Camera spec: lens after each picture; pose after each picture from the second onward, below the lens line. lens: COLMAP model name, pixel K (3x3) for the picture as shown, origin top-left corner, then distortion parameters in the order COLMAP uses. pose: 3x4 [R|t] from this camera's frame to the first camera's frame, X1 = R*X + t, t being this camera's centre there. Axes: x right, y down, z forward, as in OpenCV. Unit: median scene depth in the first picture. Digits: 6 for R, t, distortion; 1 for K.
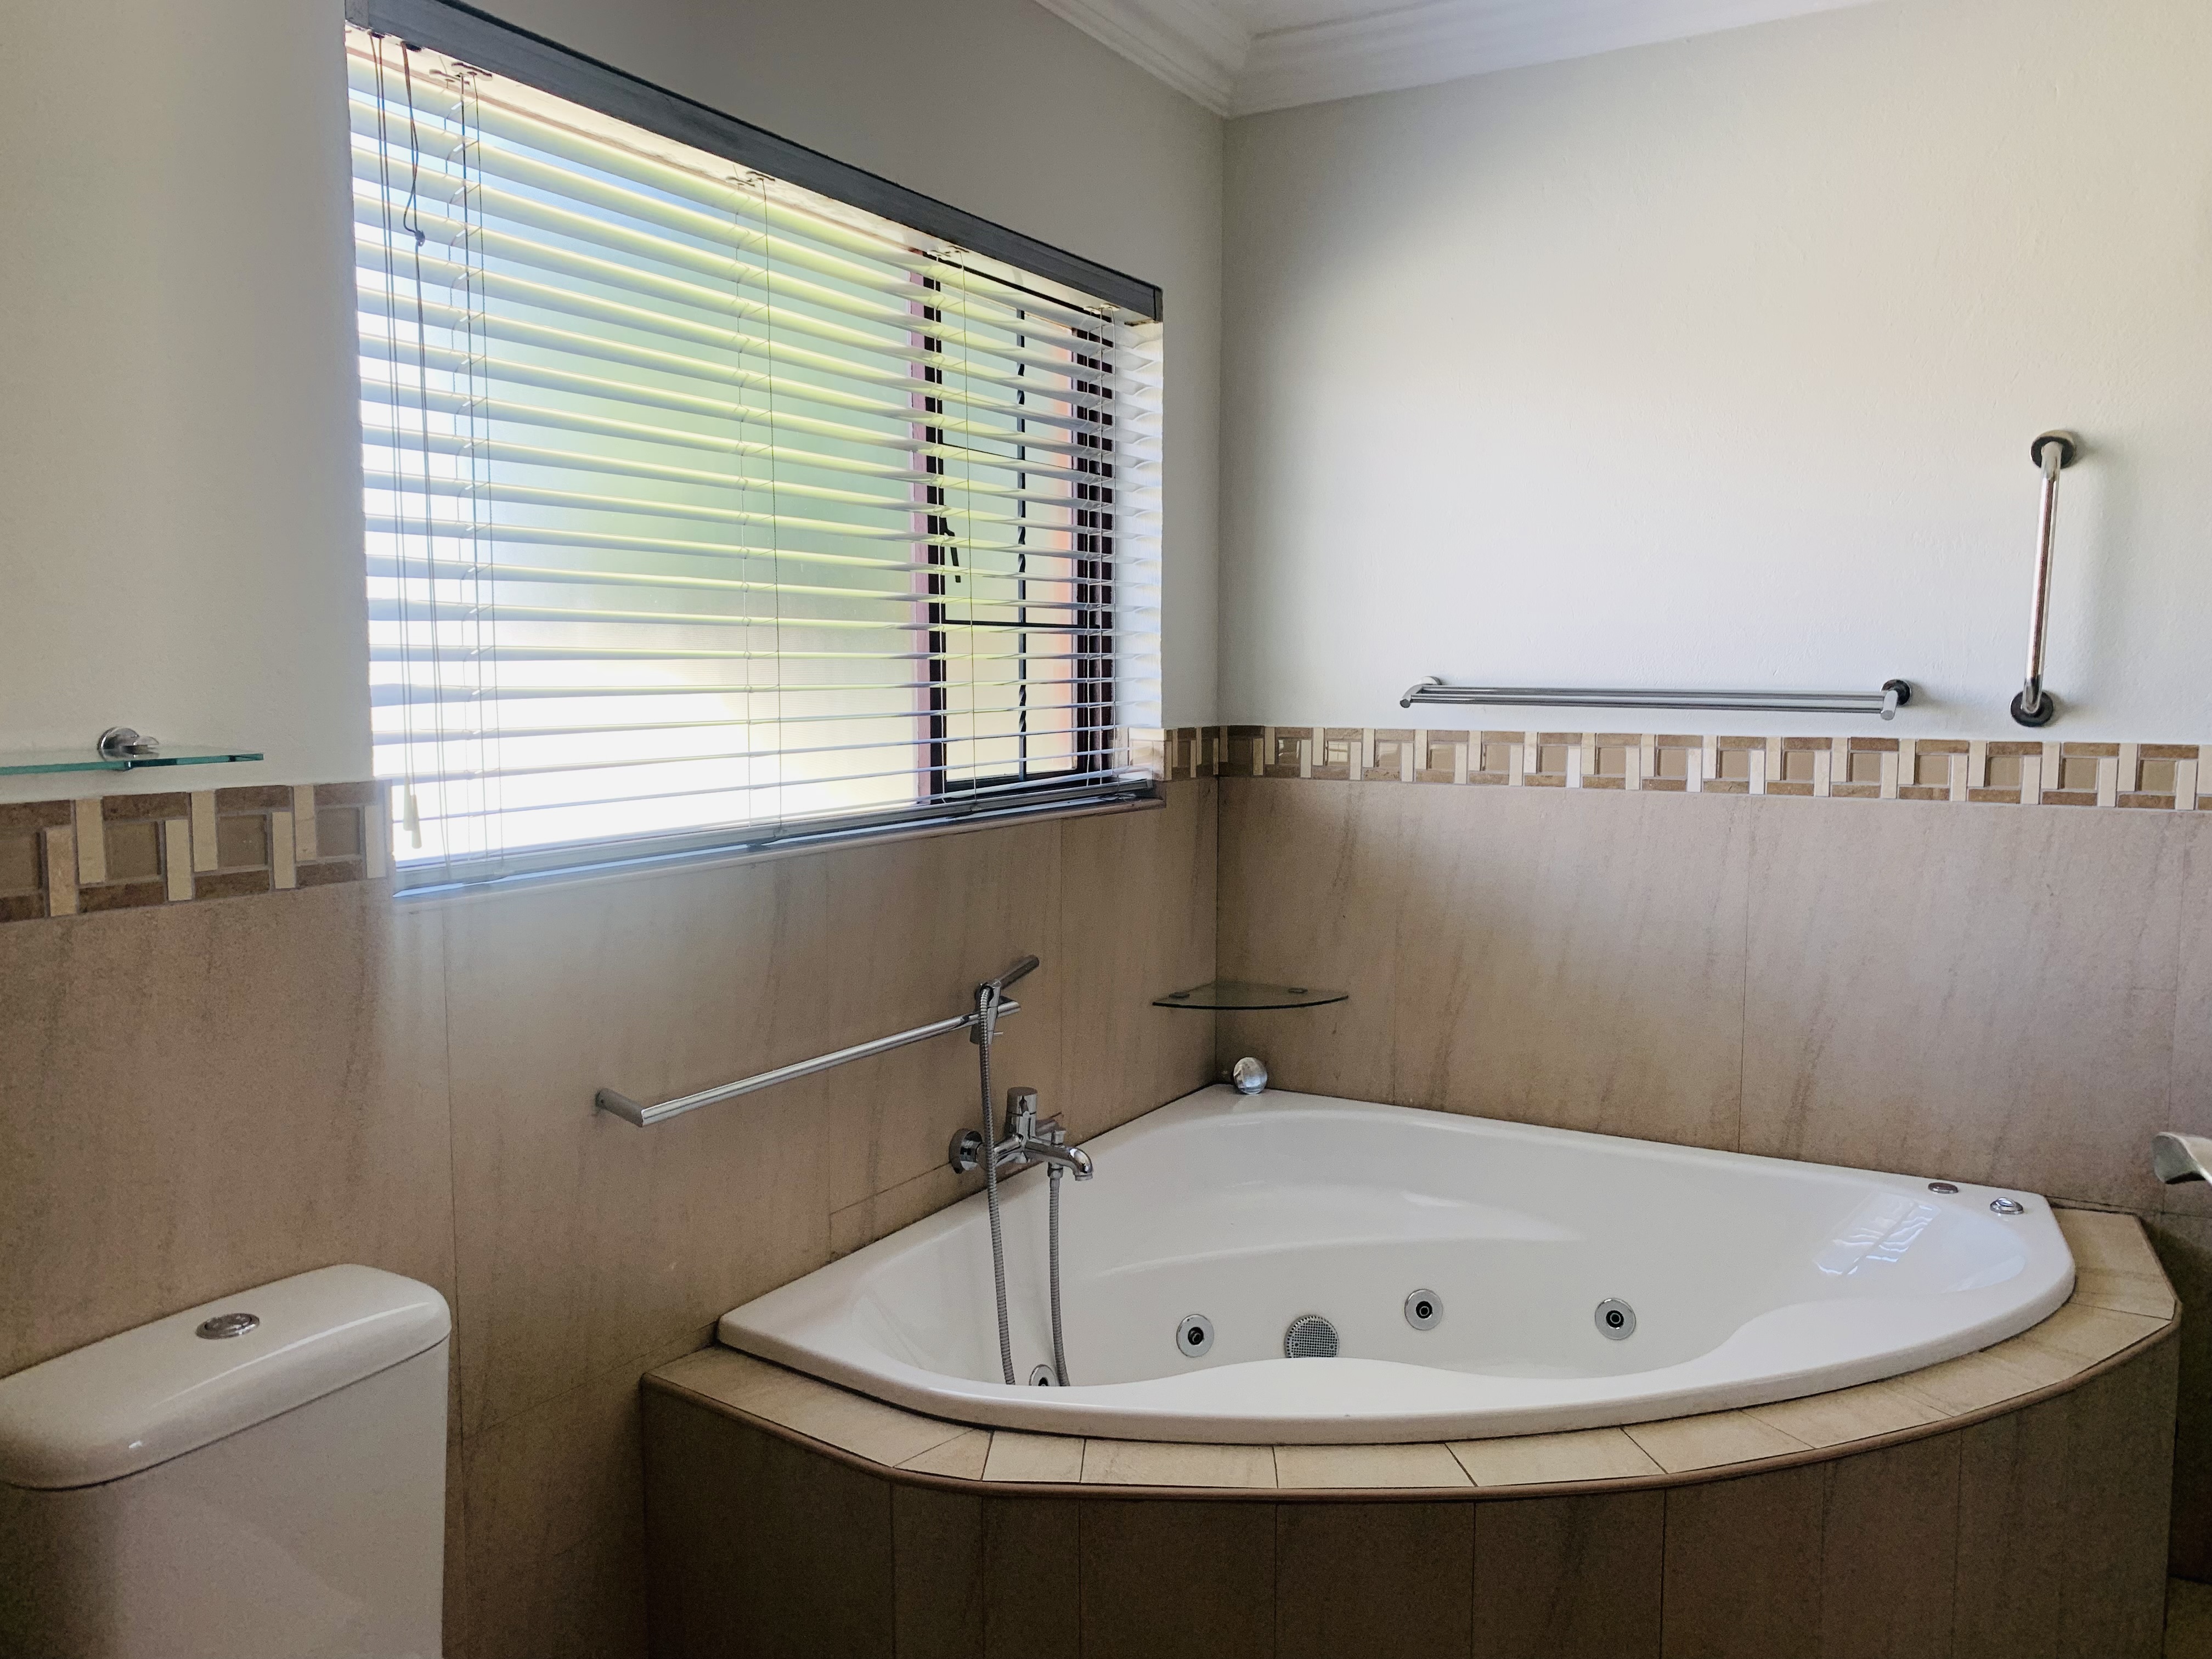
lens RADIAL K [[1691.7, 0, 1106.0], [0, 1691.7, 829.5], [0, 0, 1]] dist [0.079413, -0.115784]
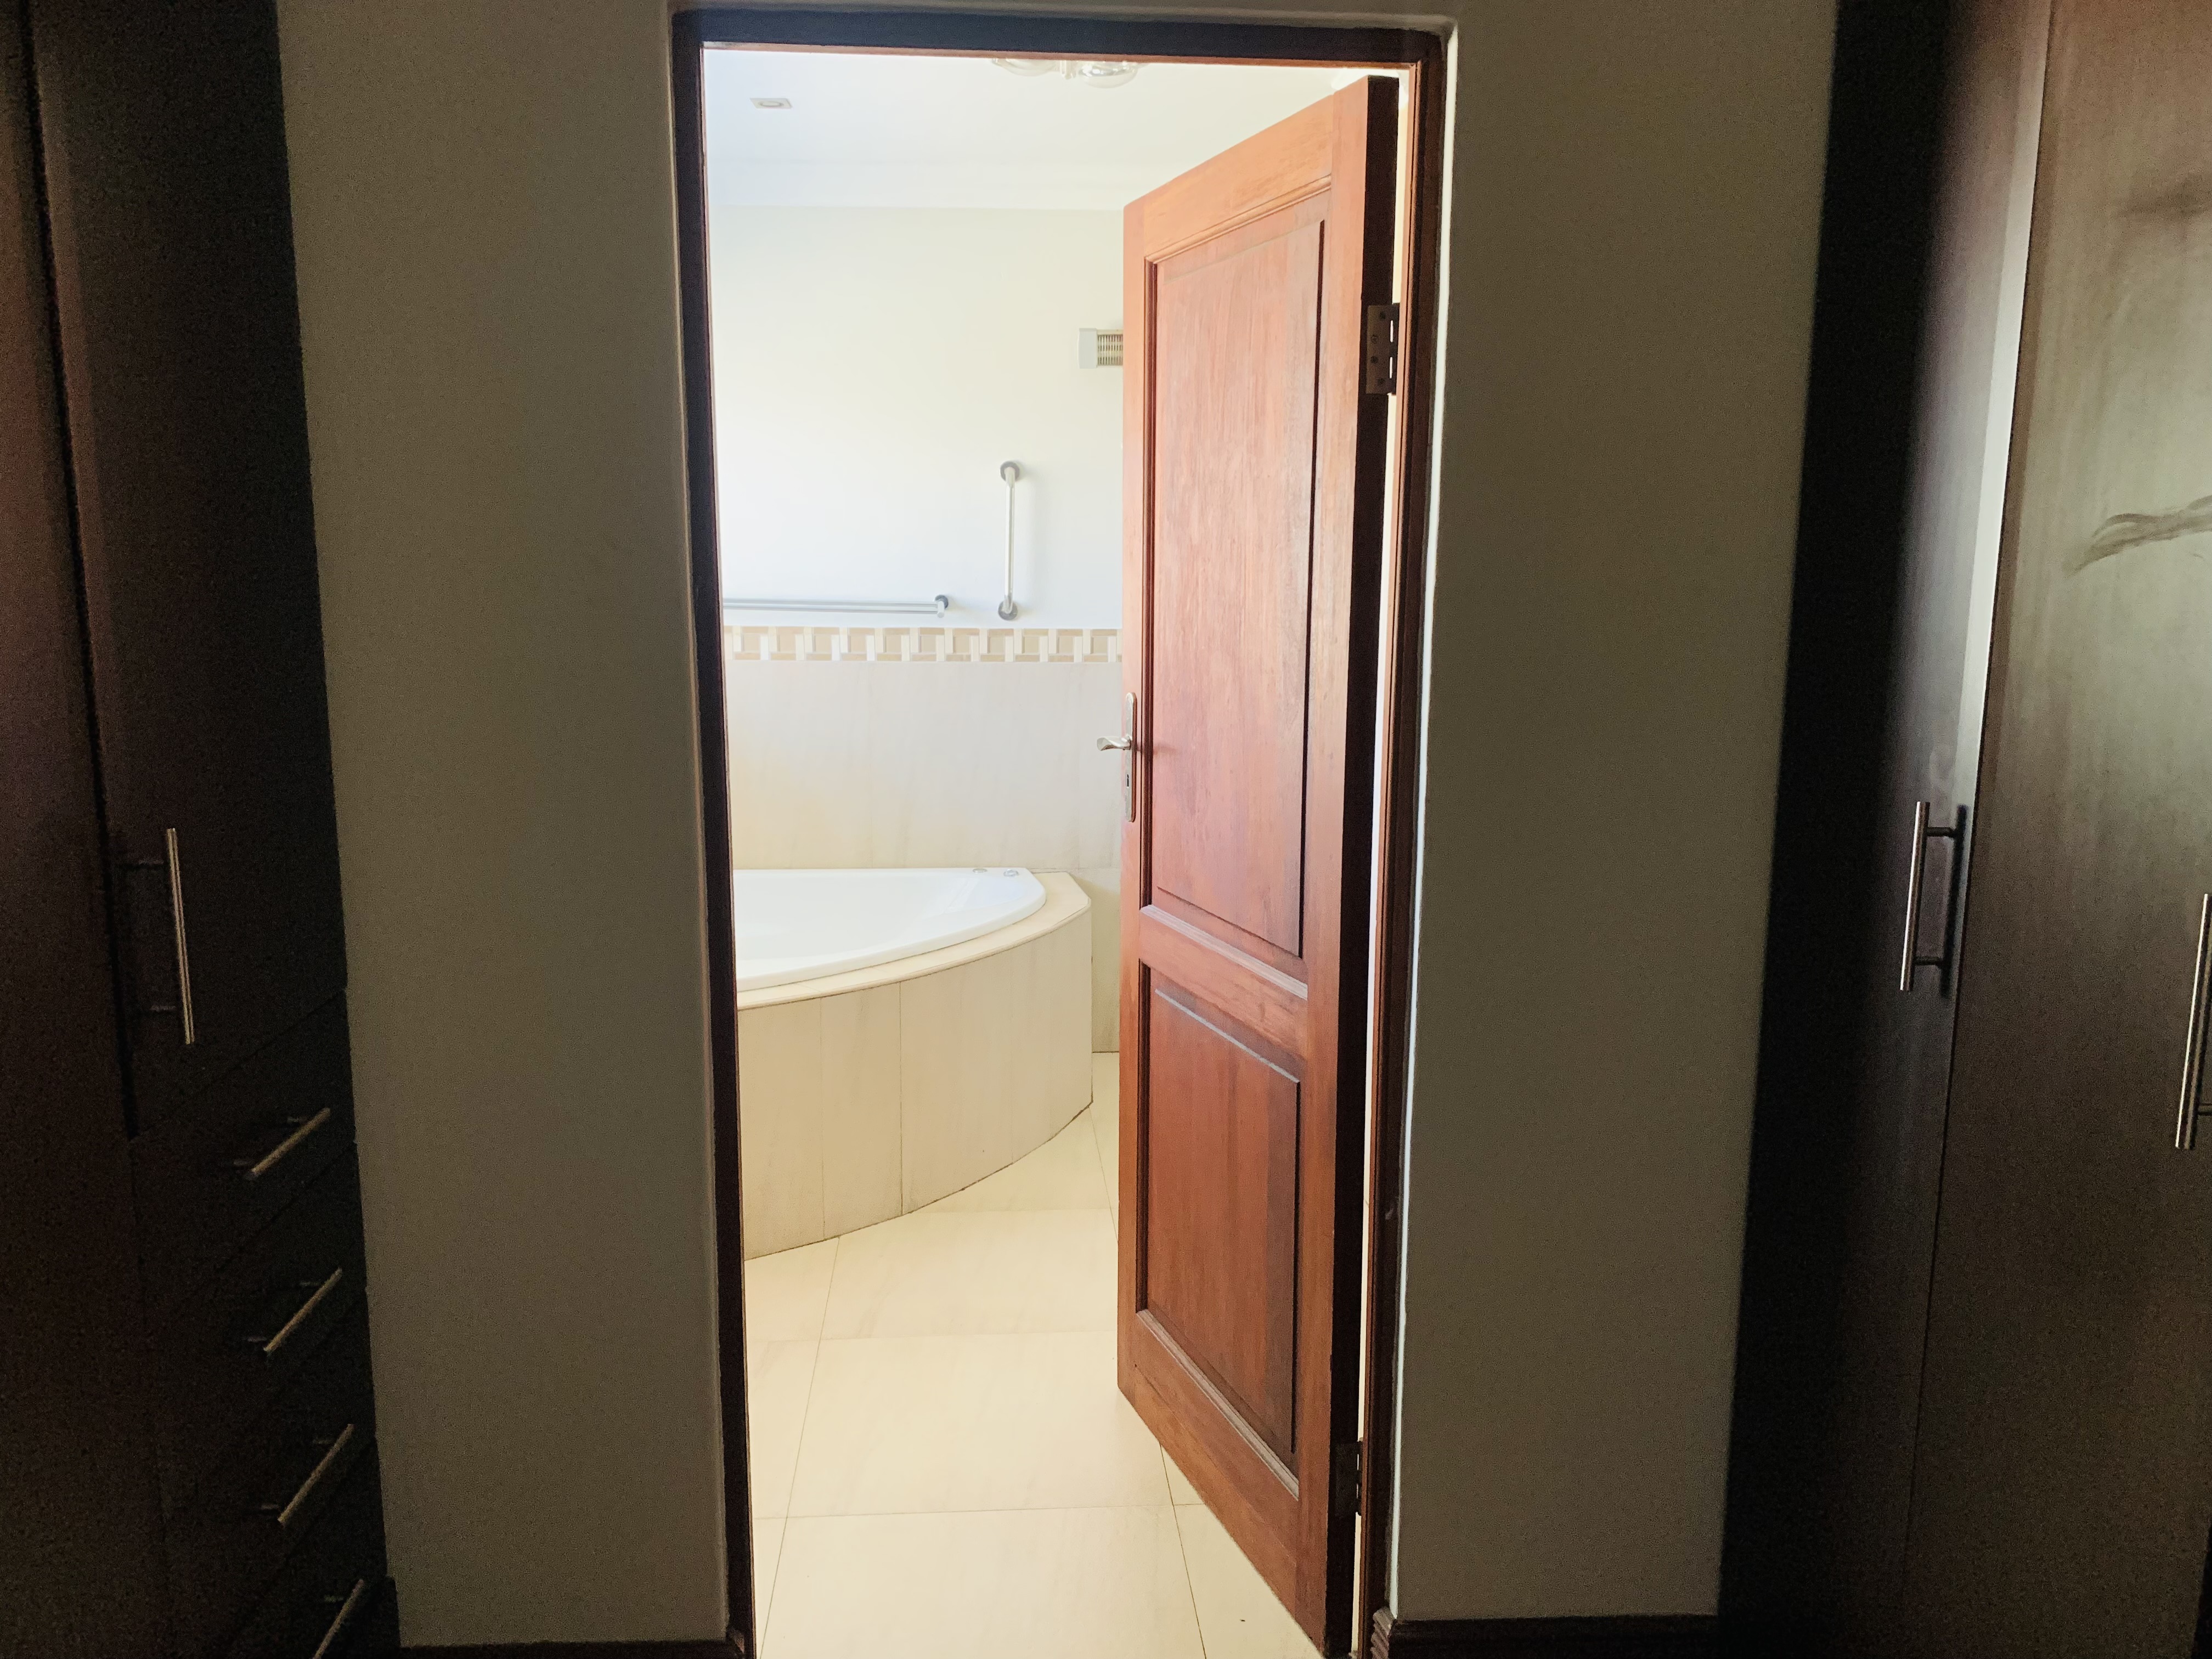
lens RADIAL K [[1691.7, 0, 1106.0], [0, 1691.7, 829.5], [0, 0, 1]] dist [0.079413, -0.115784]
pose [[0.829325, -0.086599, 0.552015, -0.407482], [0.045321, 0.995087, 0.088018, 0.009144], [-0.556926, -0.047977, 0.829175, -0.597792]]
